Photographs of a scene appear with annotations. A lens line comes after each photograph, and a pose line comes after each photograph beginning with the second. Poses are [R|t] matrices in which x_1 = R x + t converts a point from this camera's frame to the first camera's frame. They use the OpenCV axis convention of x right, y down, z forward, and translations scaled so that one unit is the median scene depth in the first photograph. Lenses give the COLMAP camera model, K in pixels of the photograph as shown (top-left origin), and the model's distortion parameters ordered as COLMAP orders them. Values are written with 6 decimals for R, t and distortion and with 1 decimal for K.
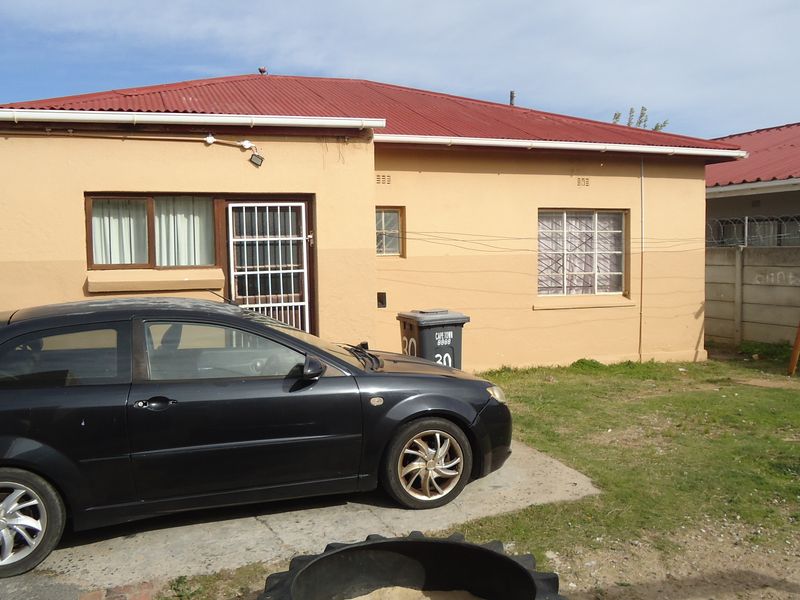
lens RADIAL K [[781.3, 0, 400.0], [0, 781.3, 300.0], [0, 0, 1]] dist [-0.014711, 0.016734]
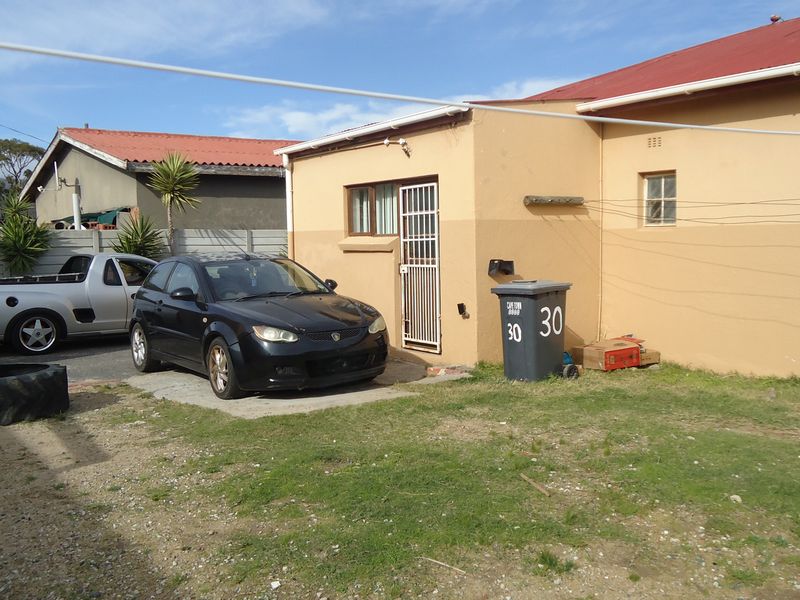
lens RADIAL K [[781.3, 0, 400.0], [0, 781.3, 300.0], [0, 0, 1]] dist [-0.014711, 0.016734]
pose [[0.275657, 0.082141, -0.957740, 1.040921], [-0.051331, 0.996179, 0.070664, -0.026651], [0.959885, 0.029683, 0.278820, 0.621017]]
